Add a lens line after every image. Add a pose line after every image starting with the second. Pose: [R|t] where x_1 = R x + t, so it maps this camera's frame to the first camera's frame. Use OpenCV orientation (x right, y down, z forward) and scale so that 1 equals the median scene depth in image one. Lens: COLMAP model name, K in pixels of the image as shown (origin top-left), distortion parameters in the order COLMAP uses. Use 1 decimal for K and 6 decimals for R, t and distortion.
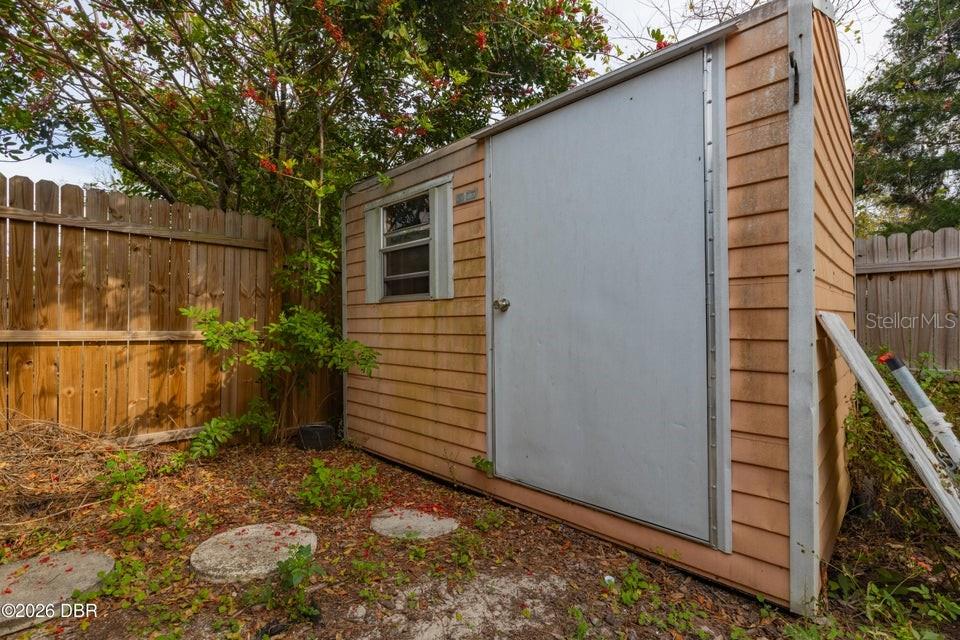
lens RADIAL K [[433.1, 0, 485.6], [0, 433.1, 322.1], [0, 0, 1]] dist [0.000875, 0.001082]
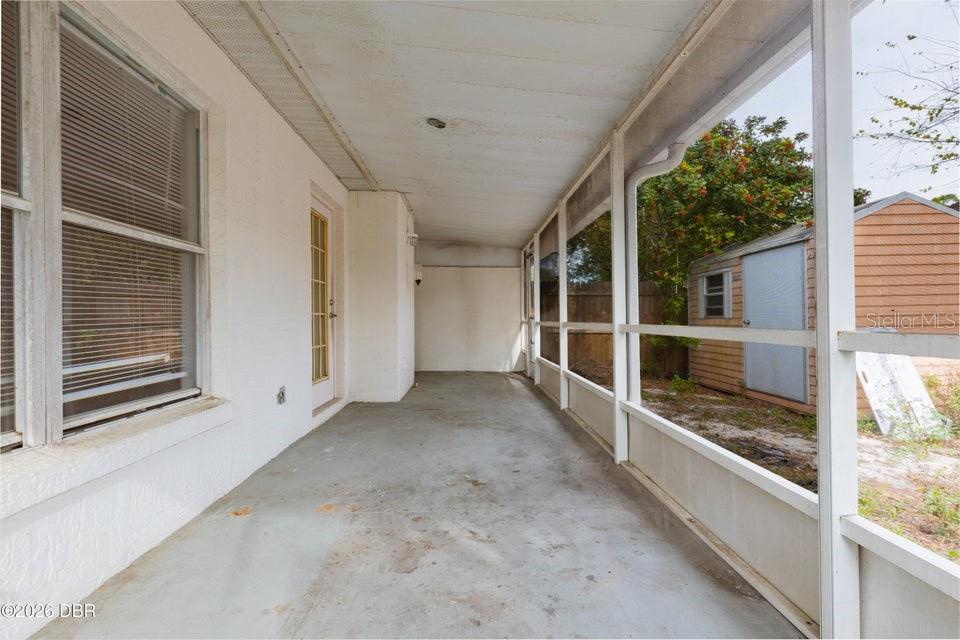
lens RADIAL K [[433.1, 0, 484.8], [0, 433.1, 324.6], [0, 0, 1]] dist [0.000875, 0.001082]
pose [[0.694480, 0.000848, -0.719511, 0.815520], [0.015335, 0.999755, 0.015981, -0.089729], [0.719348, -0.022132, 0.694297, -1.942531]]
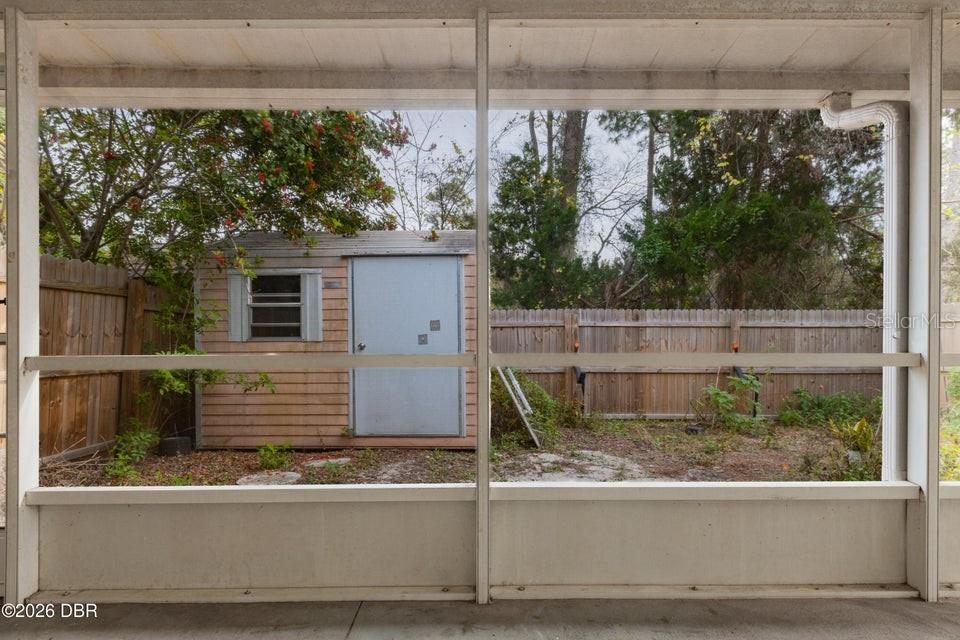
lens RADIAL K [[433.1, 0, 484.4], [0, 433.1, 340.7], [0, 0, 1]] dist [0.000875, 0.001082]
pose [[0.737900, -0.008355, 0.674858, -0.863839], [-0.001158, 0.999906, 0.013646, -0.091731], [-0.674909, -0.010851, 0.737822, -0.804852]]
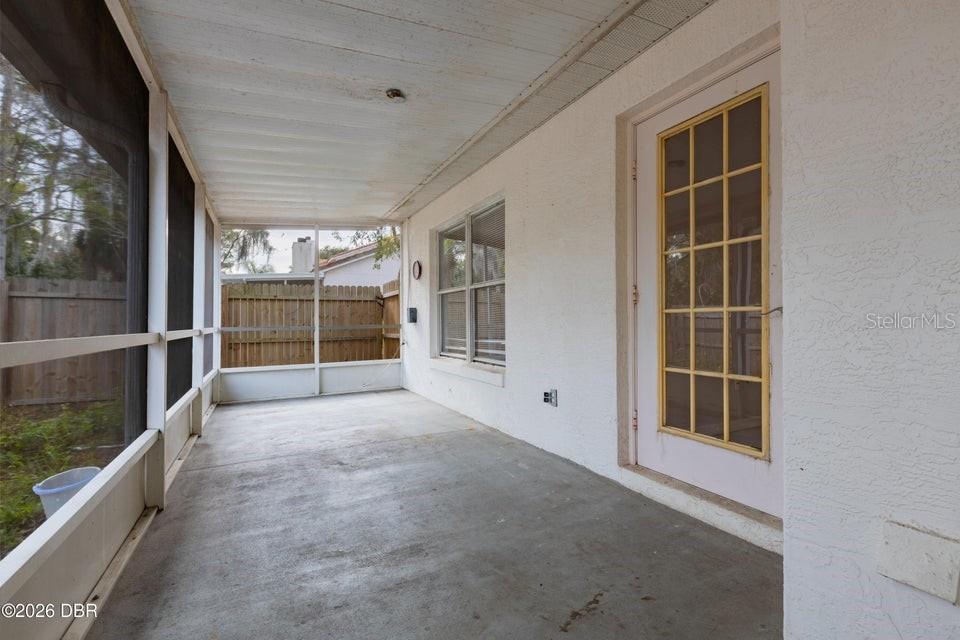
lens RADIAL K [[433.1, 0, 485.9], [0, 433.1, 320.4], [0, 0, 1]] dist [0.000875, 0.001082]
pose [[-0.934902, 0.004709, 0.354876, -0.912013], [-0.000138, 0.999907, -0.013632, -0.079849], [-0.354907, -0.012793, -0.934814, -0.087679]]
